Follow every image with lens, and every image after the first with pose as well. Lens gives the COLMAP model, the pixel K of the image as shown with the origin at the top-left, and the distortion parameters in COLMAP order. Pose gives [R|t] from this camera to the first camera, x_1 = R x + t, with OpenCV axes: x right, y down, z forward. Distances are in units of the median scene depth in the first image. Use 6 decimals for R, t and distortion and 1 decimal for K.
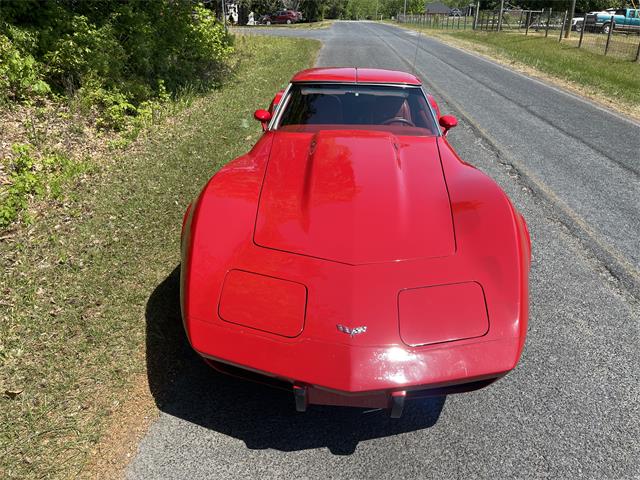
lens RADIAL K [[481.6, 0, 320.5], [0, 481.6, 229.0], [0, 0, 1]] dist [0.087654, -0.120489]
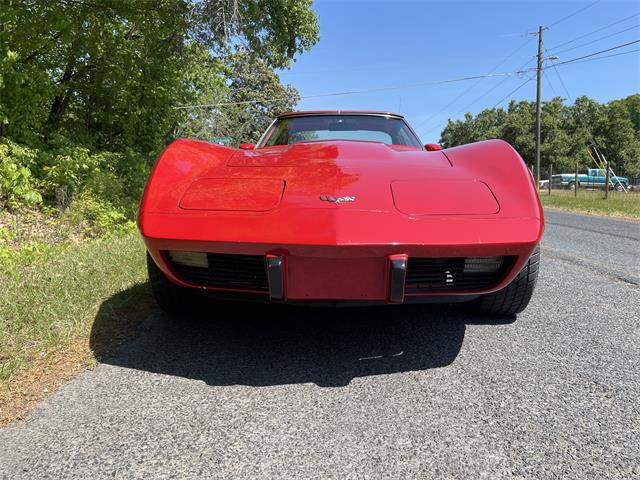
lens RADIAL K [[481.6, 0, 320.5], [0, 481.6, 229.0], [0, 0, 1]] dist [0.087654, -0.120489]
pose [[0.999578, -0.020123, 0.020948, 0.003871], [0.025725, 0.948191, -0.316657, 0.116092], [-0.013490, 0.317062, 0.948309, 0.050782]]
